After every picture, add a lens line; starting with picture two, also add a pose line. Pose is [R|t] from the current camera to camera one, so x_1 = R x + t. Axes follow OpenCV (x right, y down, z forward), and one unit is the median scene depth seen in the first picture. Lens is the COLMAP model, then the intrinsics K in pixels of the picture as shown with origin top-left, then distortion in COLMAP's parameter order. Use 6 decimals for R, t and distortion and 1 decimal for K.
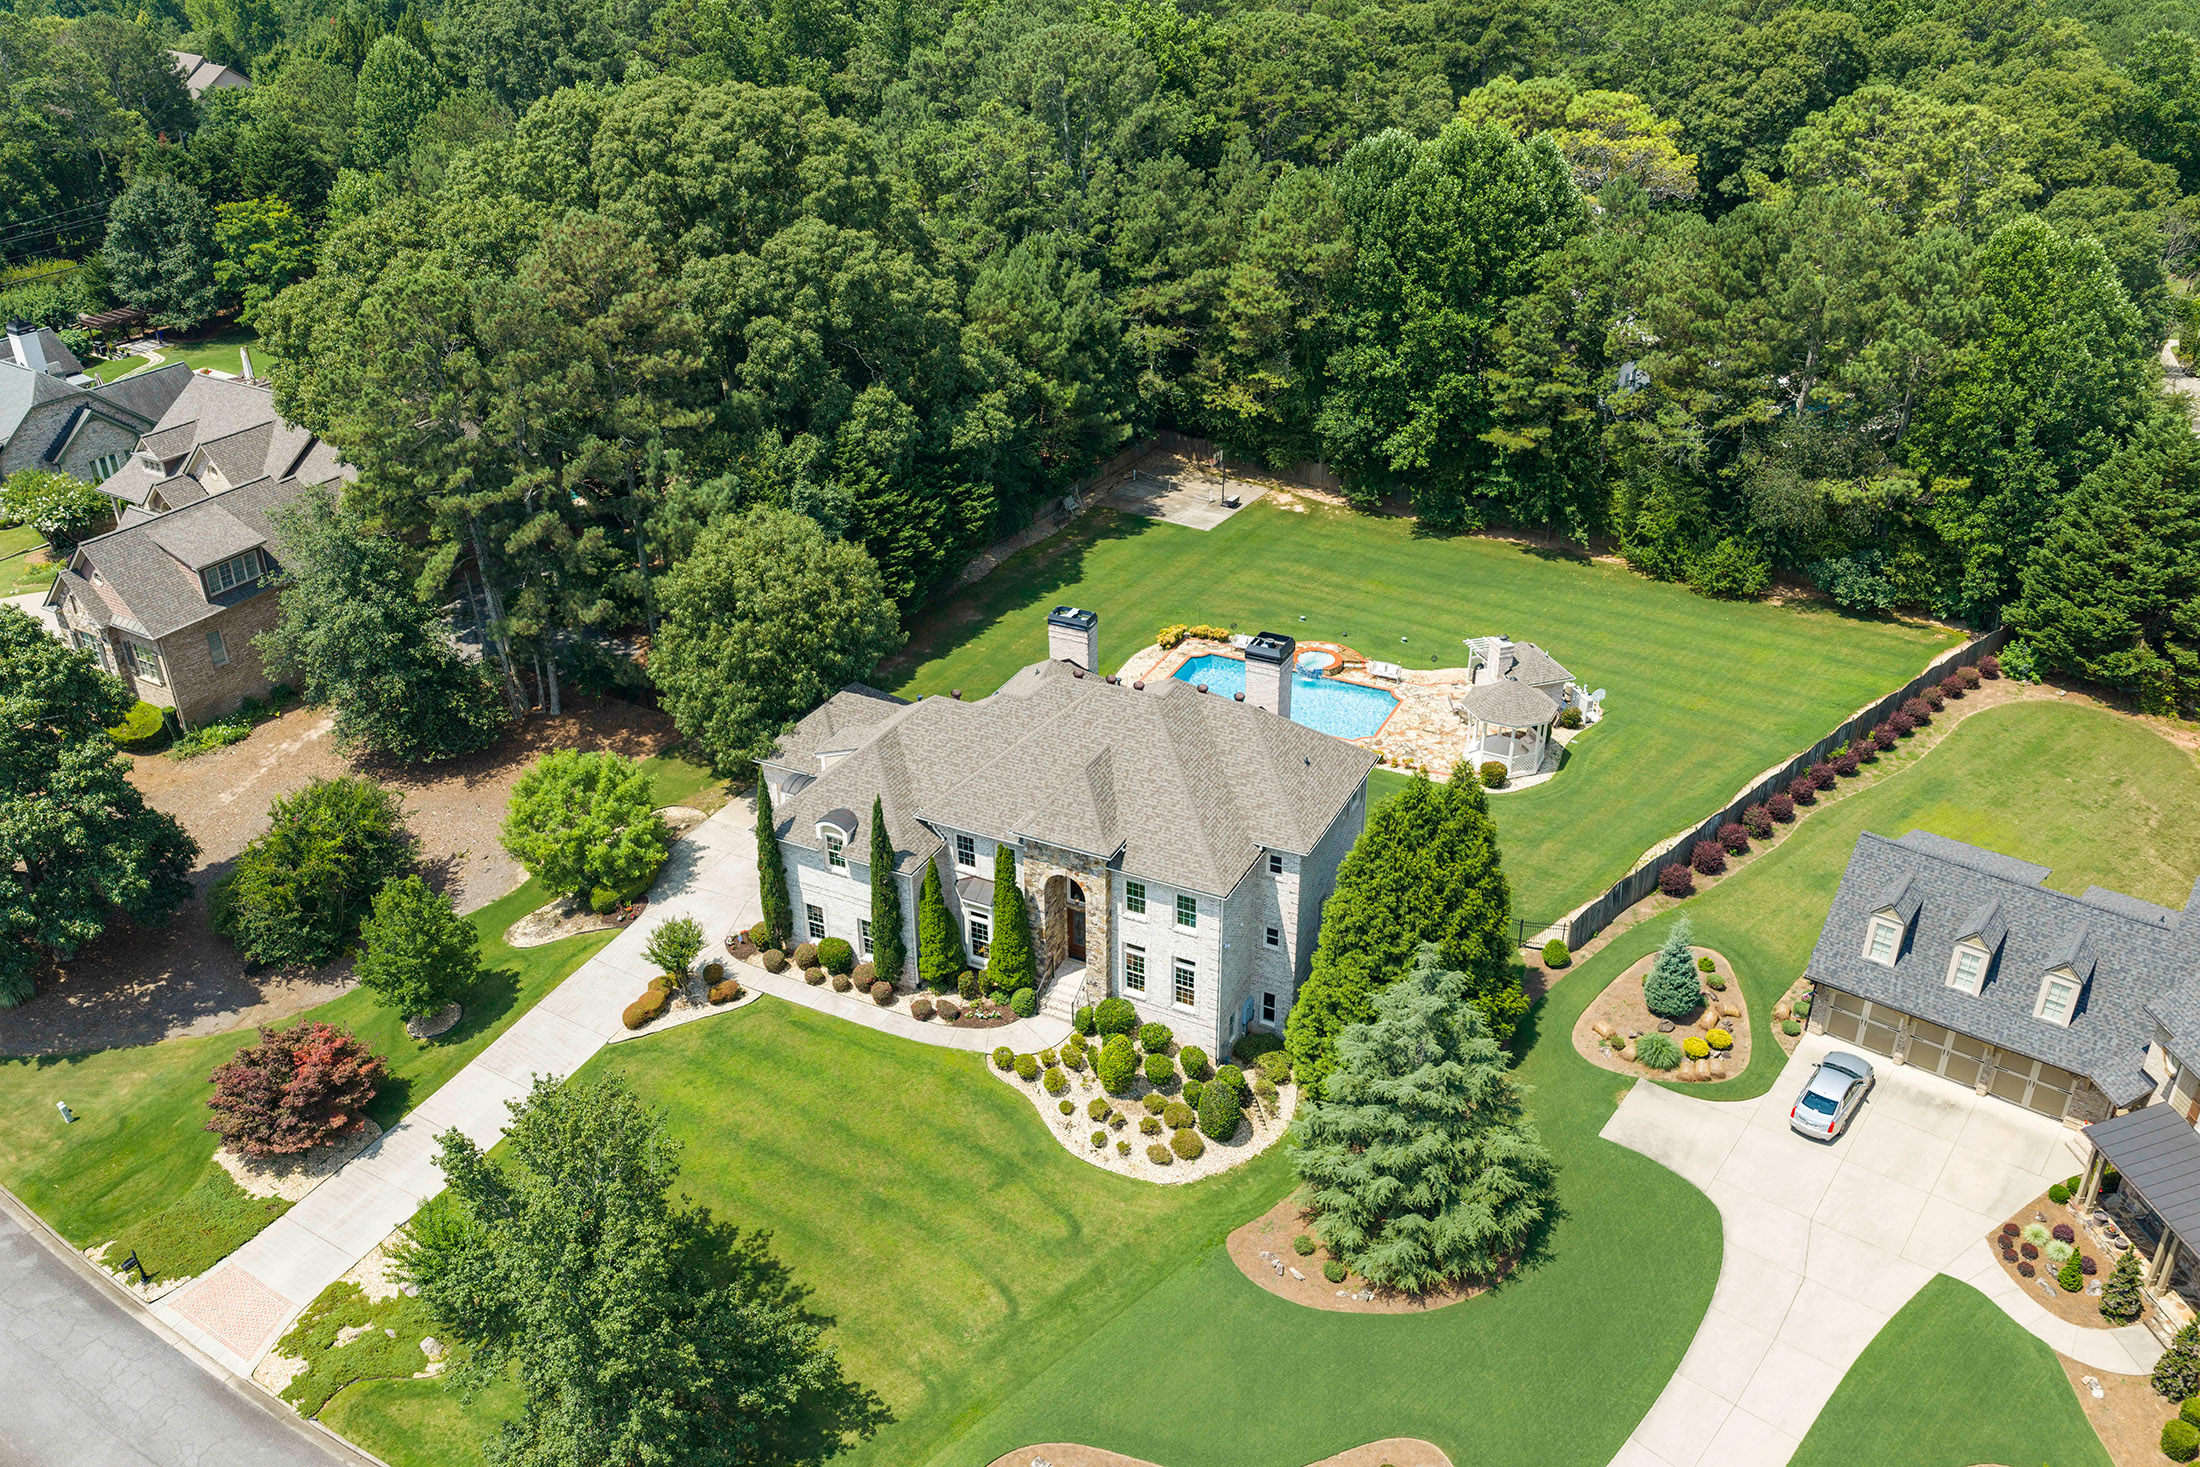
lens RADIAL K [[1817.3, 0, 1093.3], [0, 1817.3, 736.5], [0, 0, 1]] dist [0.025026, -0.042074]
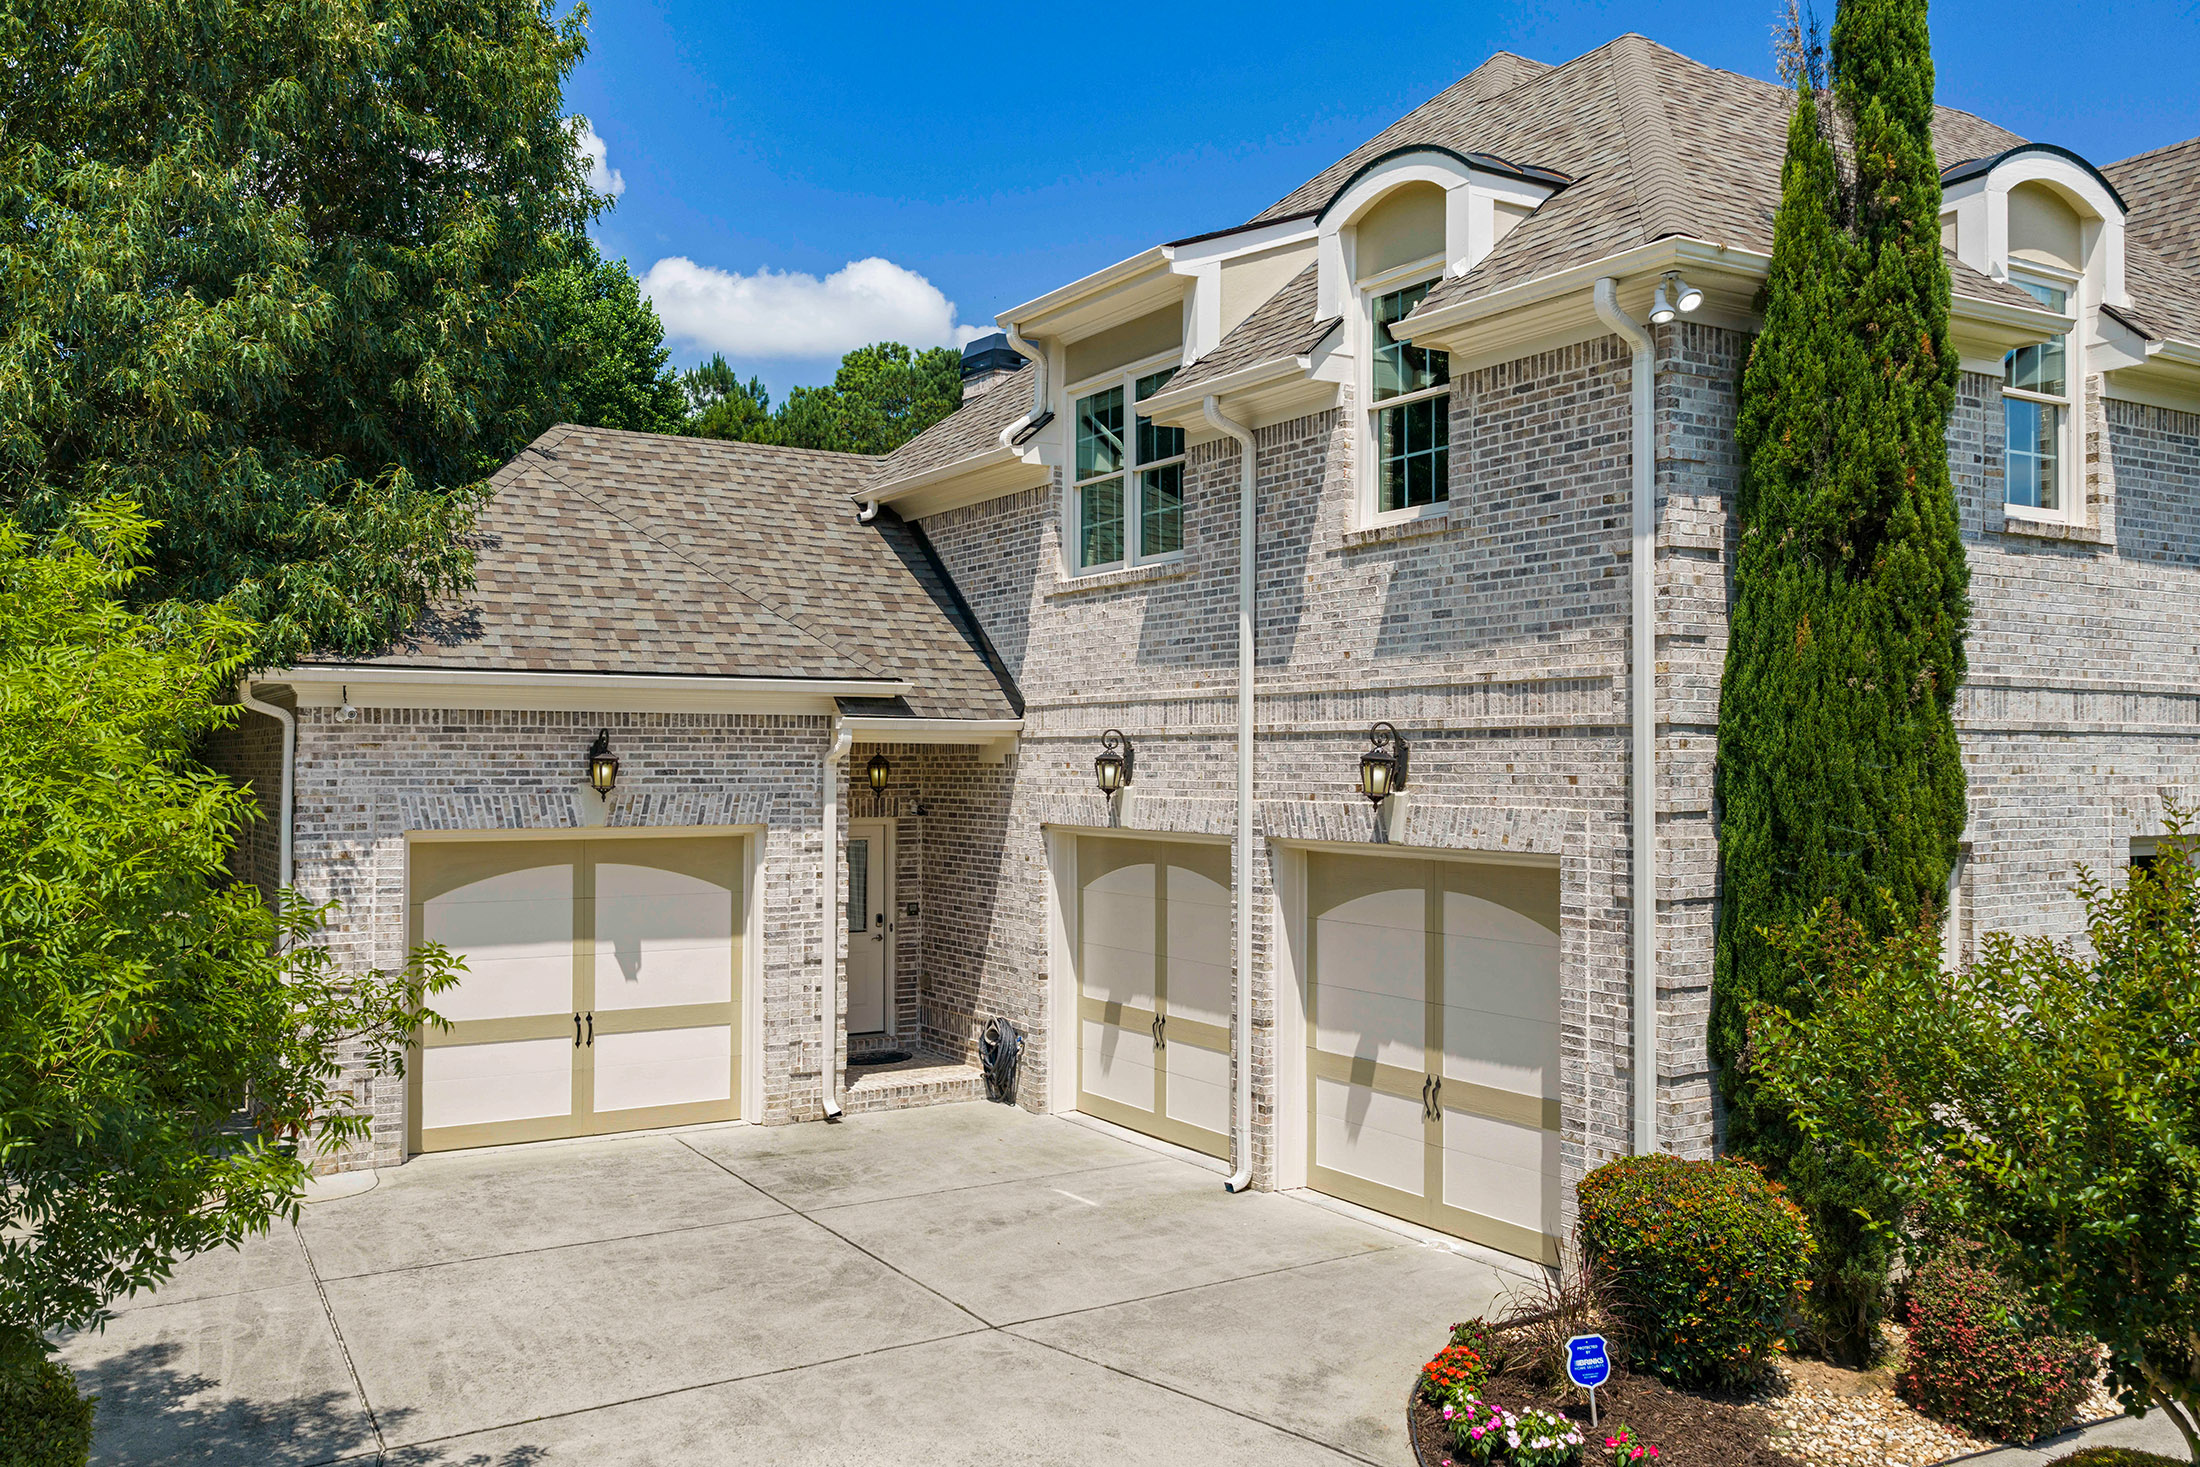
lens RADIAL K [[1832.8, 0, 1097.0], [0, 1832.8, 758.2], [0, 0, 1]] dist [0.014686, -0.007704]
pose [[0.536987, 0.014511, 0.843466, -0.280324], [0.403963, 0.873337, -0.272205, 0.089378], [-0.740580, 0.486899, 0.463109, 0.873916]]
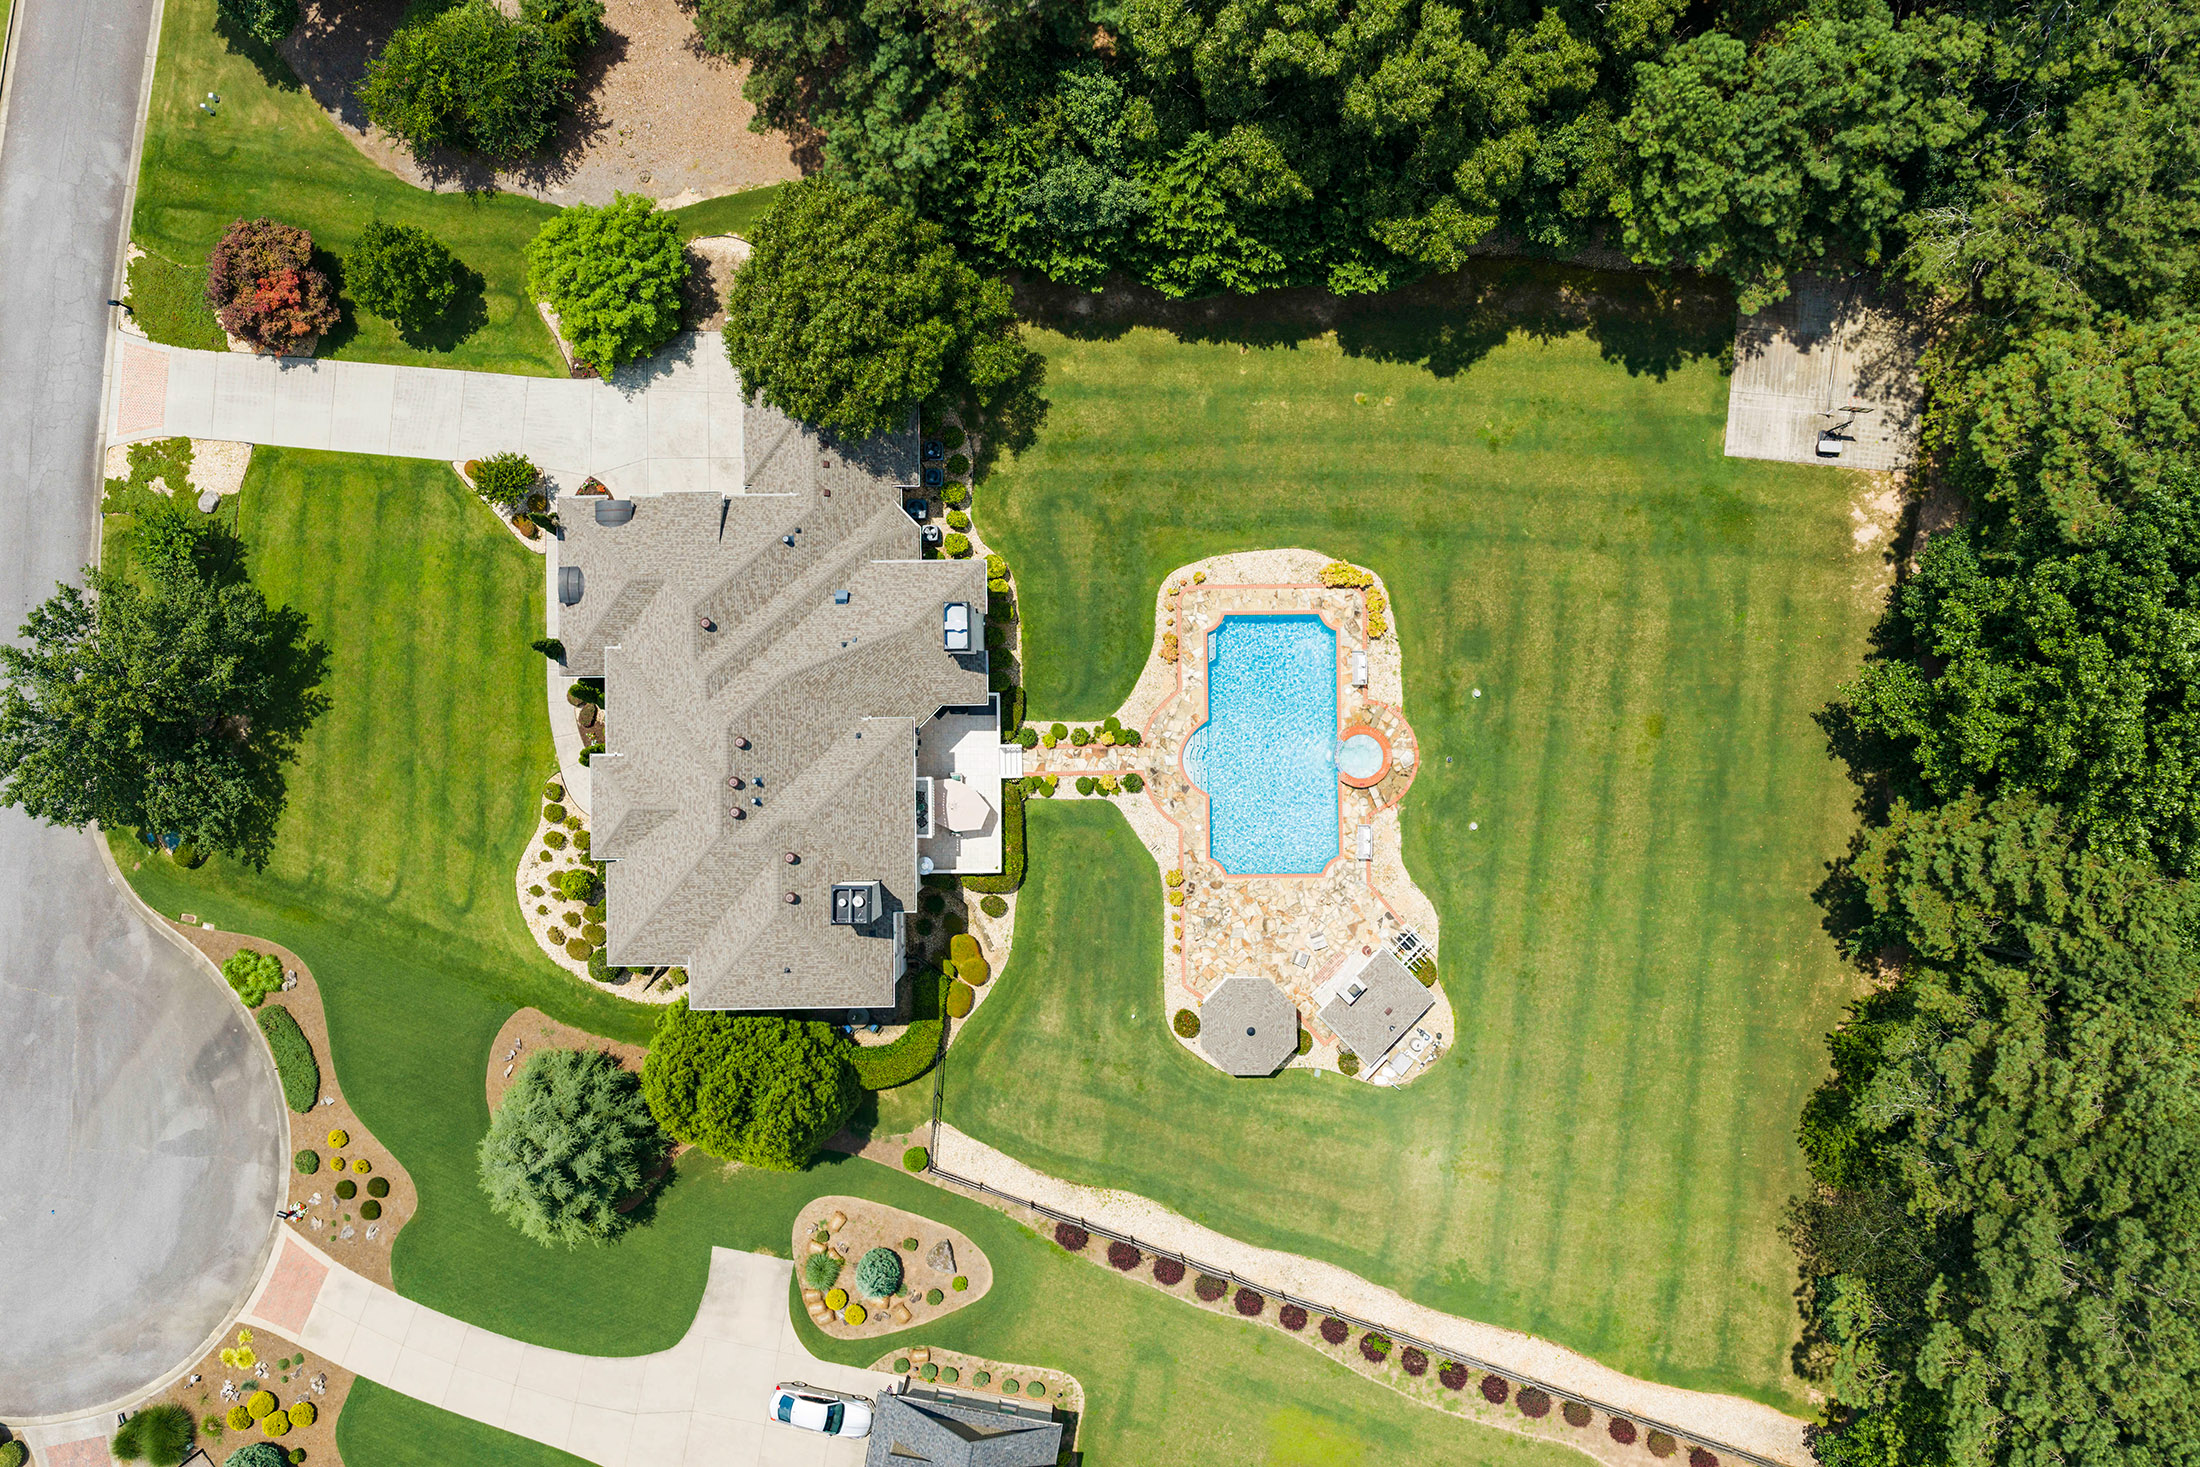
lens RADIAL K [[1786.6, 0, 1100.2], [0, 1786.6, 730.0], [0, 0, 1]] dist [0.029786, -0.036514]
pose [[0.457410, 0.889255, -0.001114, 0.068100], [-0.441453, 0.228159, 0.867792, -0.853217], [0.771942, -0.396445, 0.496927, 0.593447]]
